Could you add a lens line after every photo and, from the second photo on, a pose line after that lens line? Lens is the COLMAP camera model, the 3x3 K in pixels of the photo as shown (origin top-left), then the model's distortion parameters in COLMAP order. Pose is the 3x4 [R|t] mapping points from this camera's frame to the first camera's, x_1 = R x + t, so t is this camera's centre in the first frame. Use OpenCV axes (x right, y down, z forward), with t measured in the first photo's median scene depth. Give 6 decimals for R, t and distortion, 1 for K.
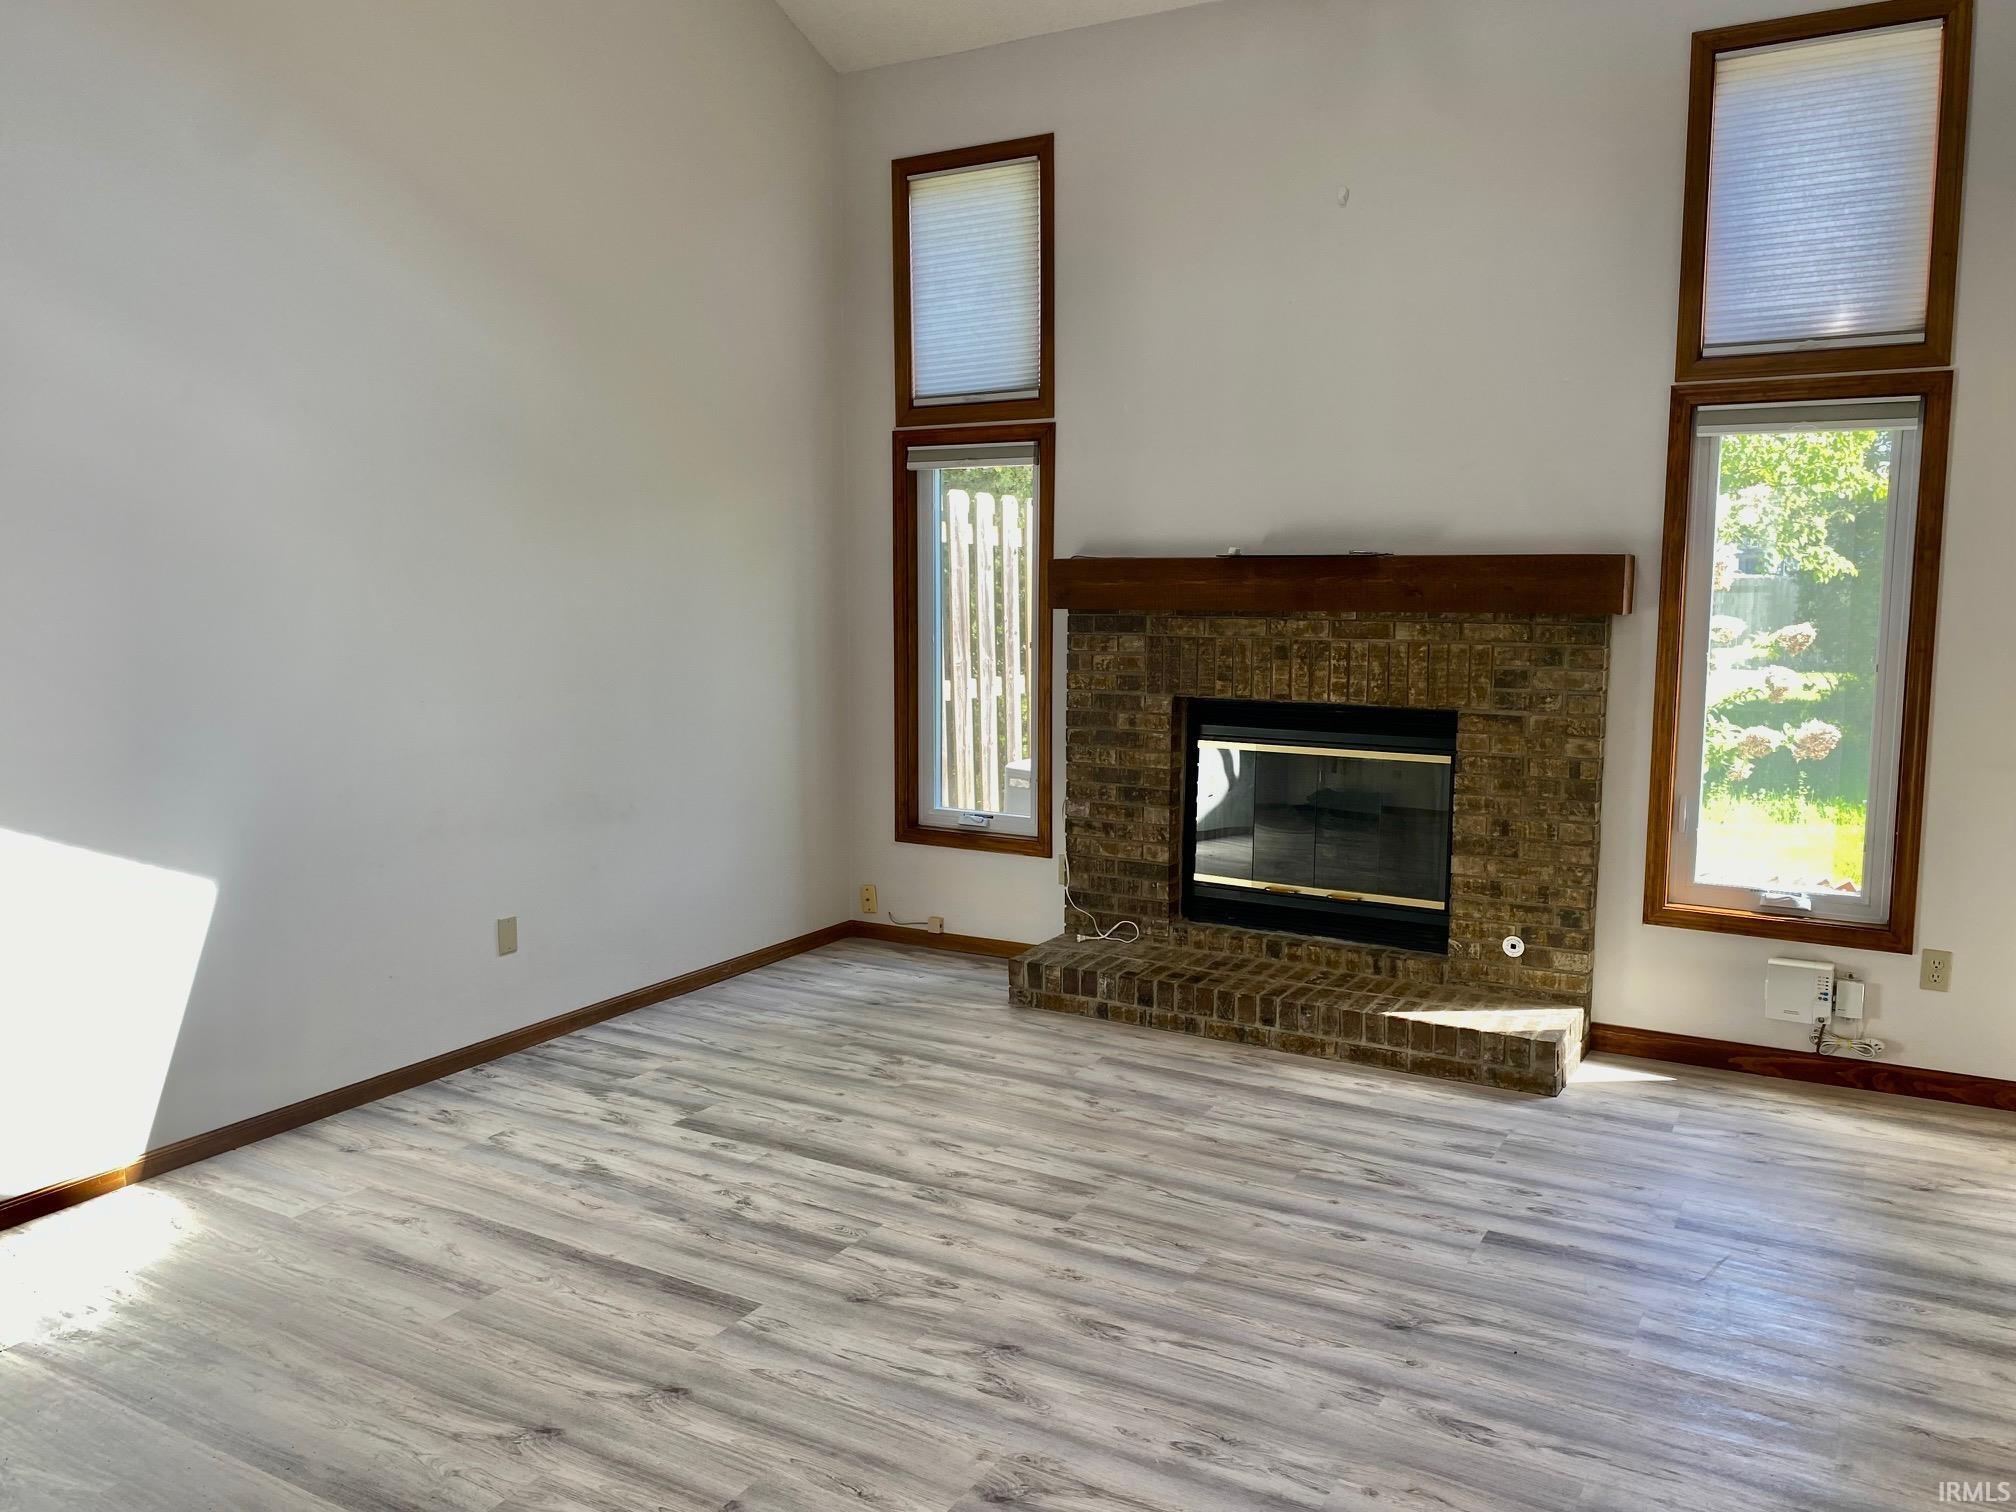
lens RADIAL K [[1512.7, 0, 1021.9], [0, 1512.7, 728.9], [0, 0, 1]] dist [0.119263, -0.184405]
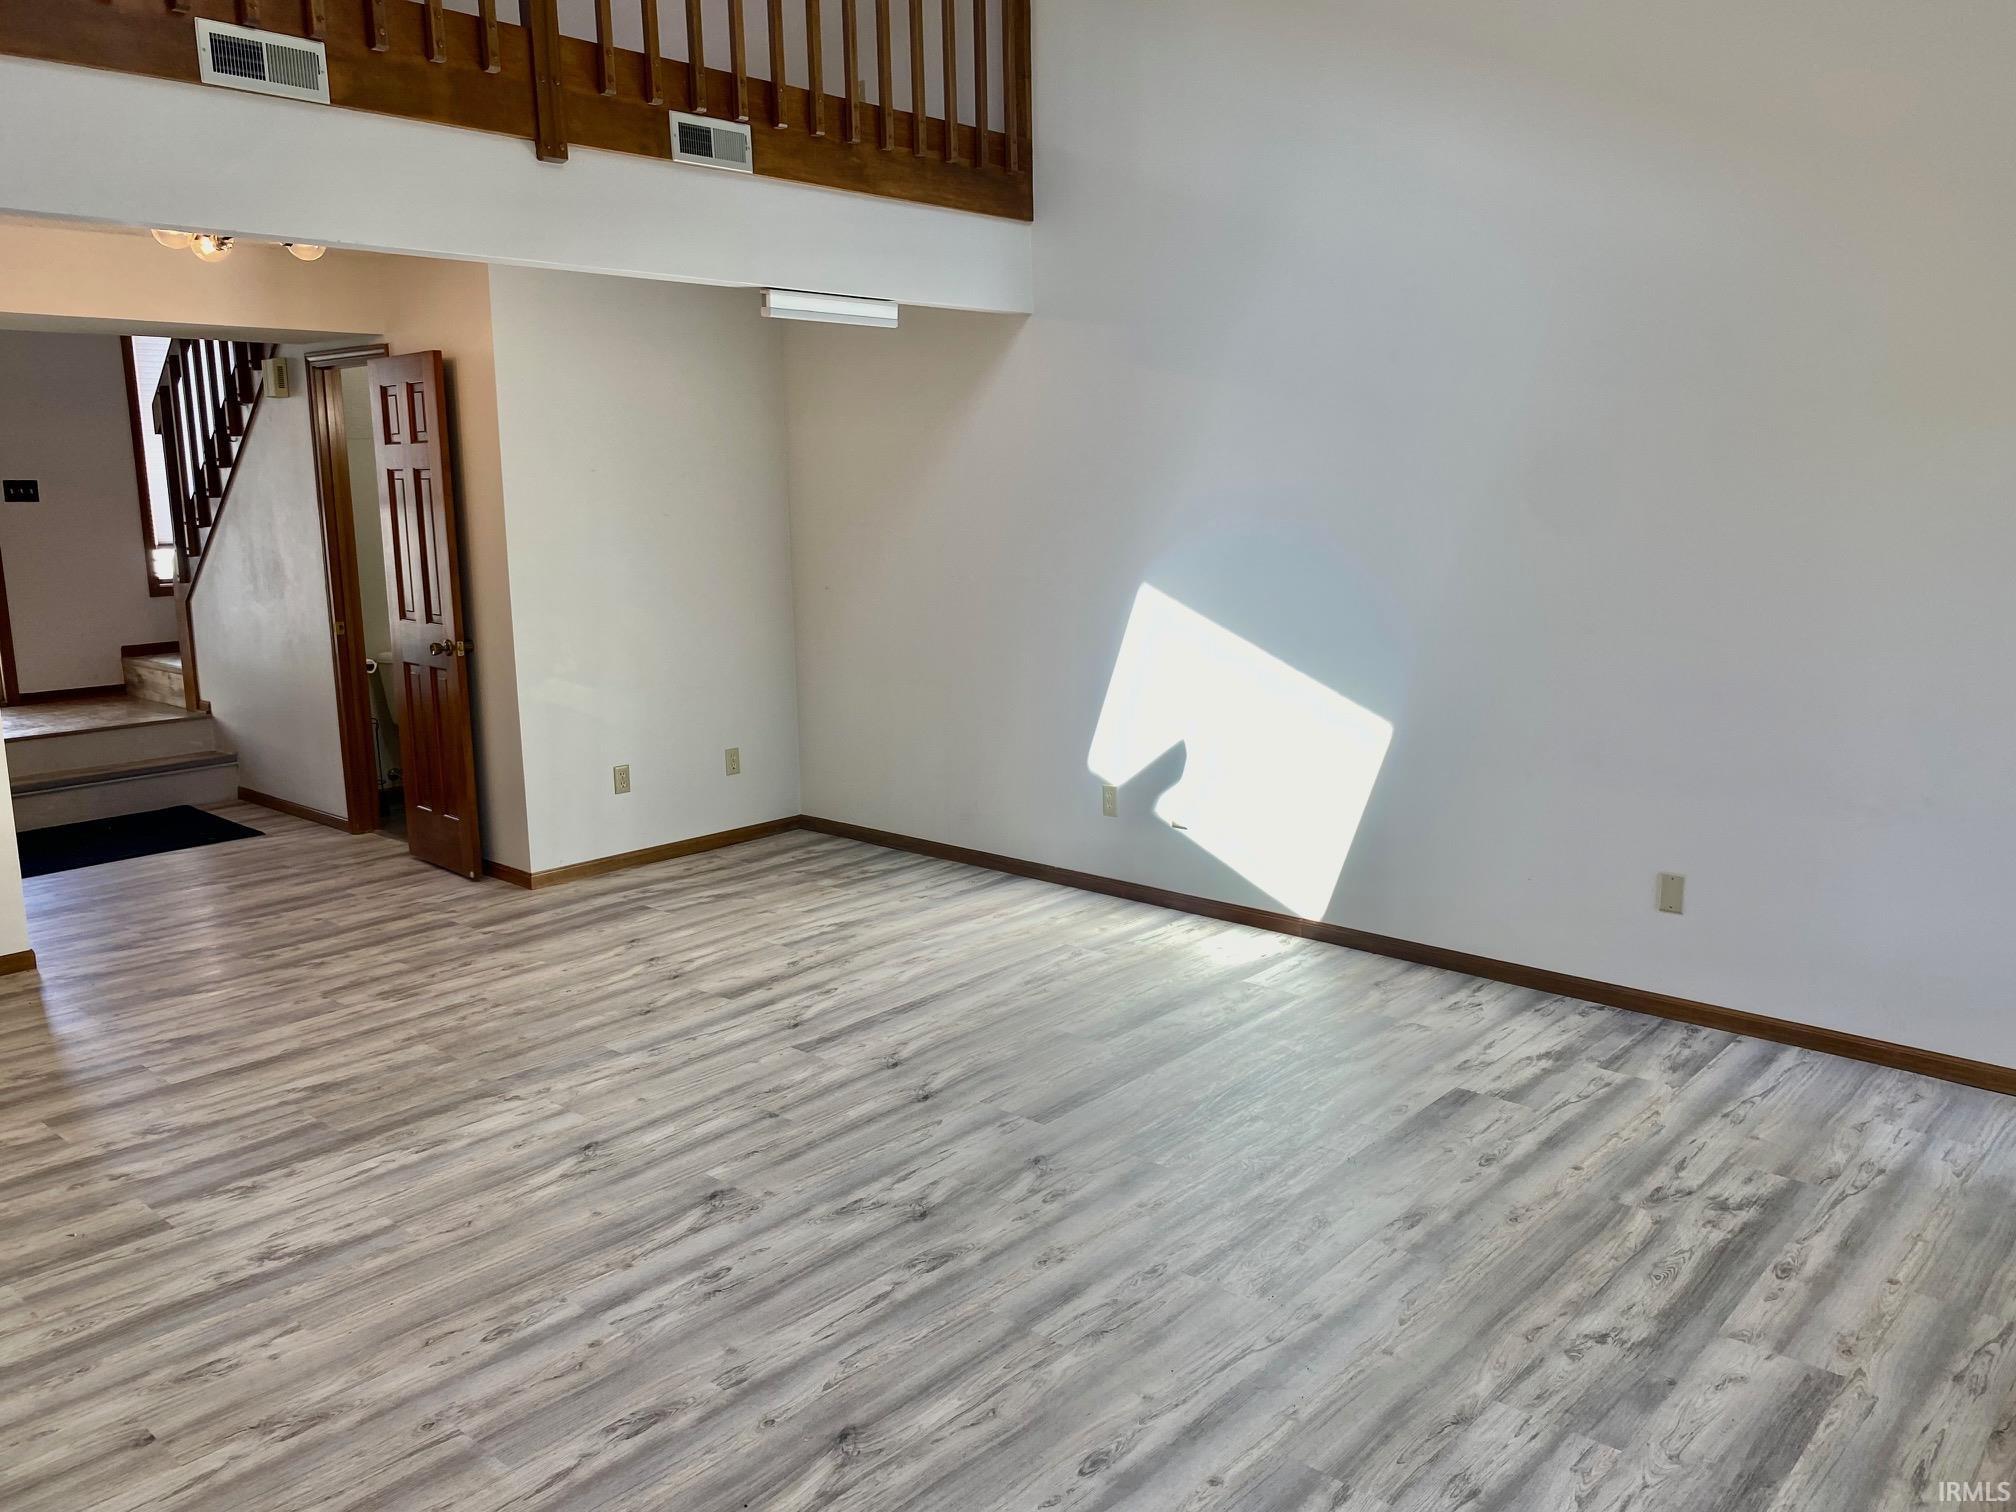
lens RADIAL K [[1556.1, 0, 1032.1], [0, 1556.1, 720.9], [0, 0, 1]] dist [0.052394, -0.032794]
pose [[-0.198765, 0.156116, -0.967533, 0.621129], [-0.088860, 0.980294, 0.176430, -0.097426], [0.976010, 0.121044, -0.180976, 0.752038]]
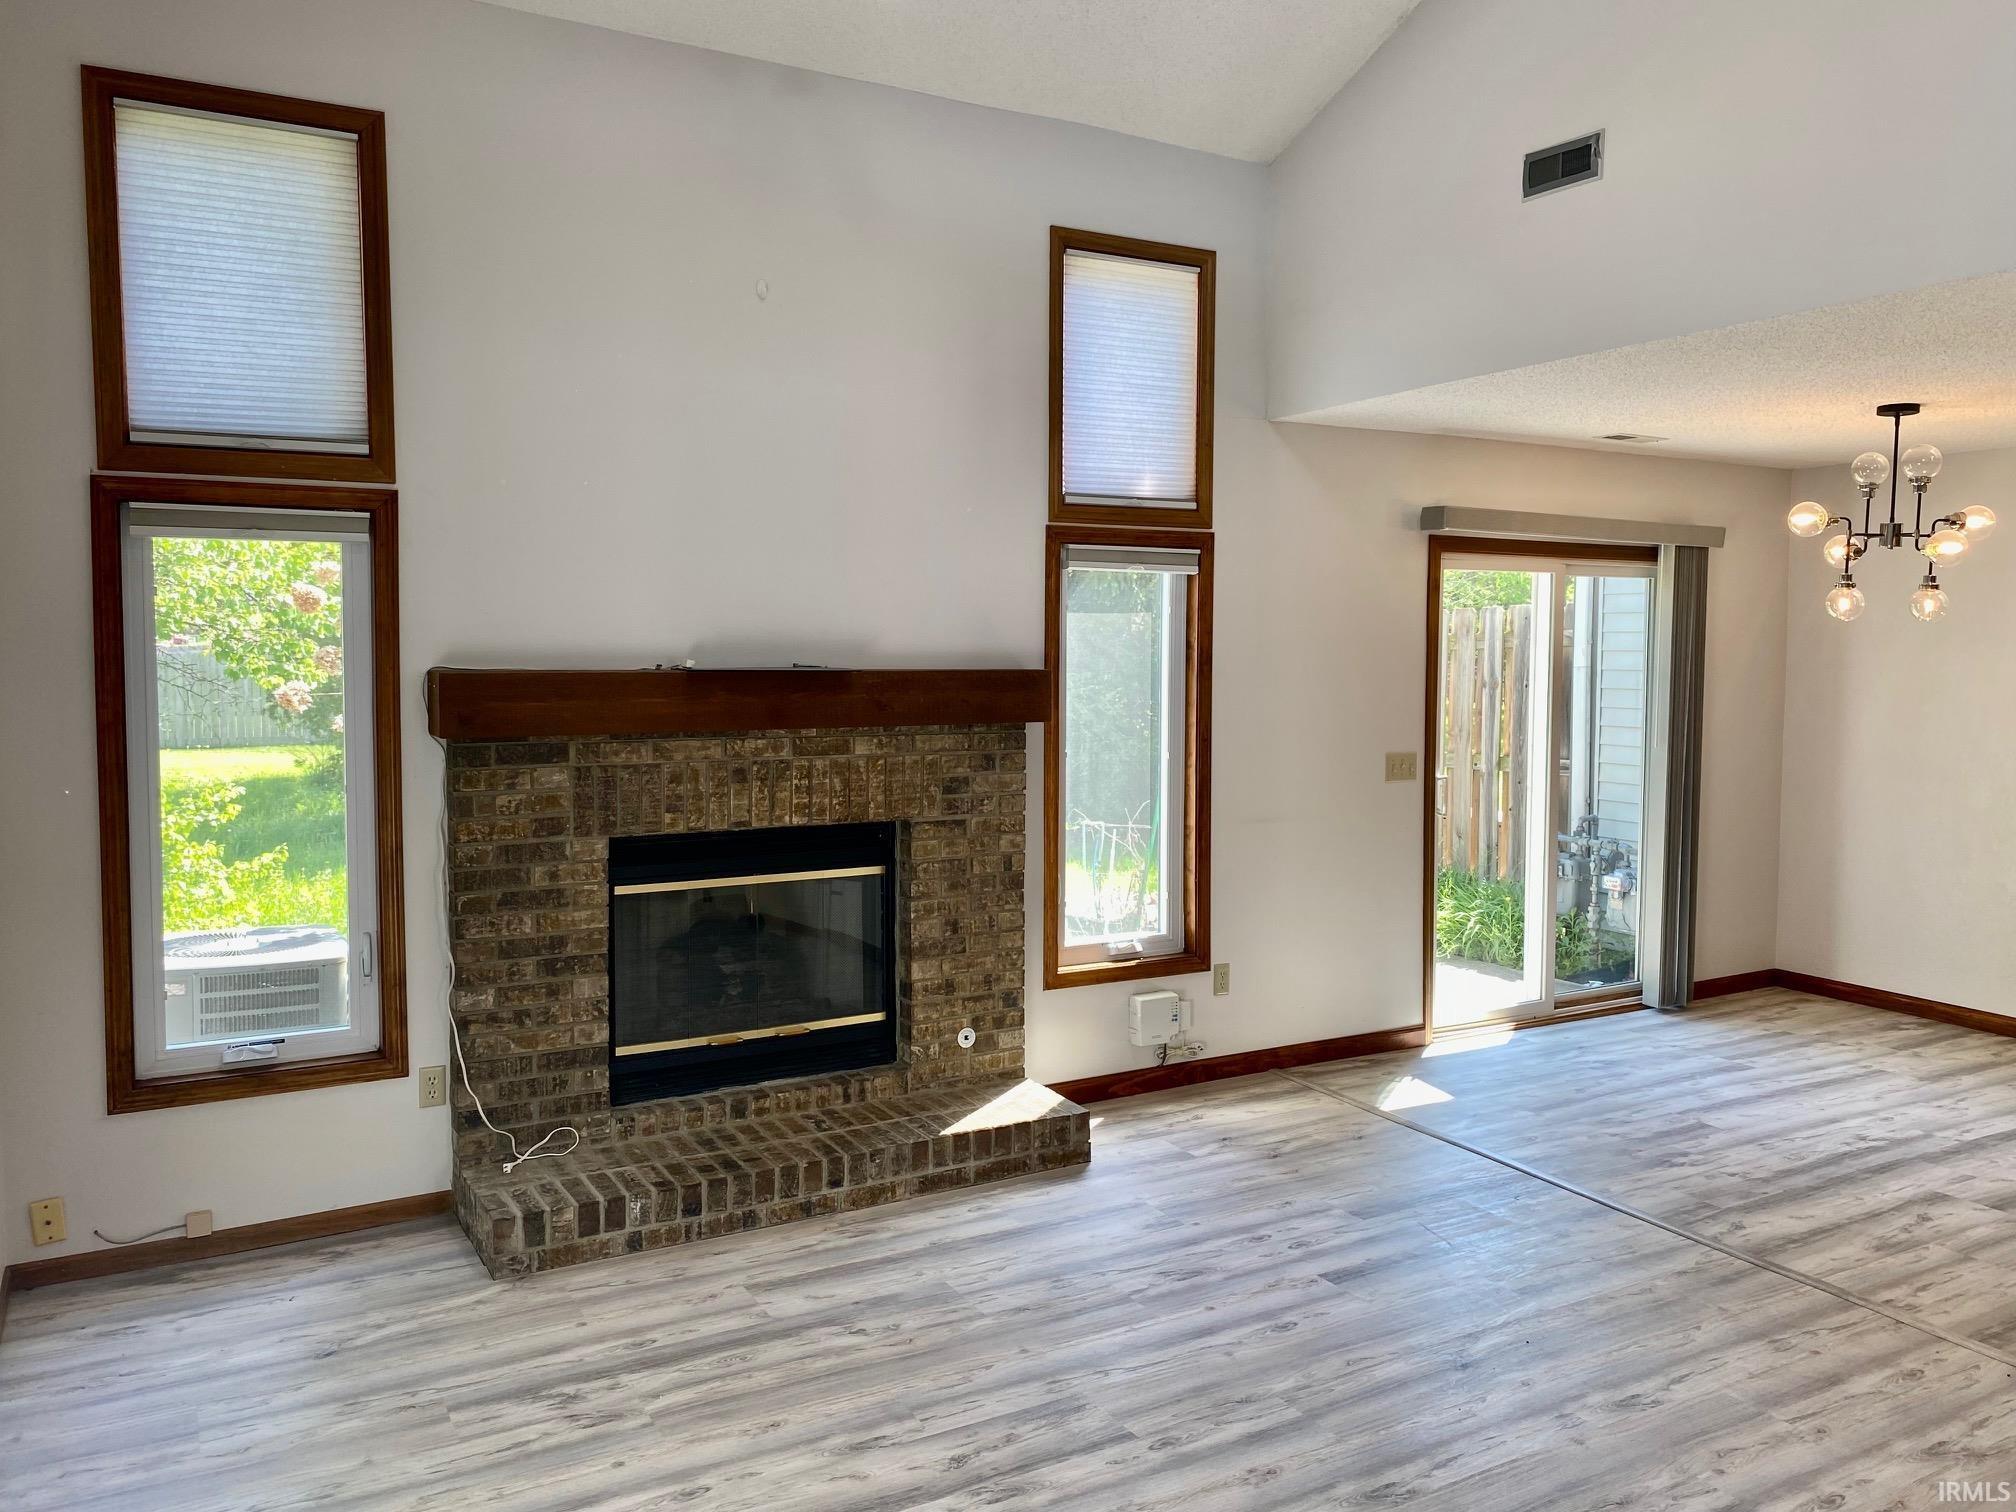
lens RADIAL K [[1512.7, 0, 1021.9], [0, 1512.7, 728.9], [0, 0, 1]] dist [0.119263, -0.184405]
pose [[0.509973, -0.046875, 0.858912, -0.543086], [0.087790, 0.996137, 0.002240, -0.068485], [-0.855699, 0.074261, 0.512118, 0.412694]]
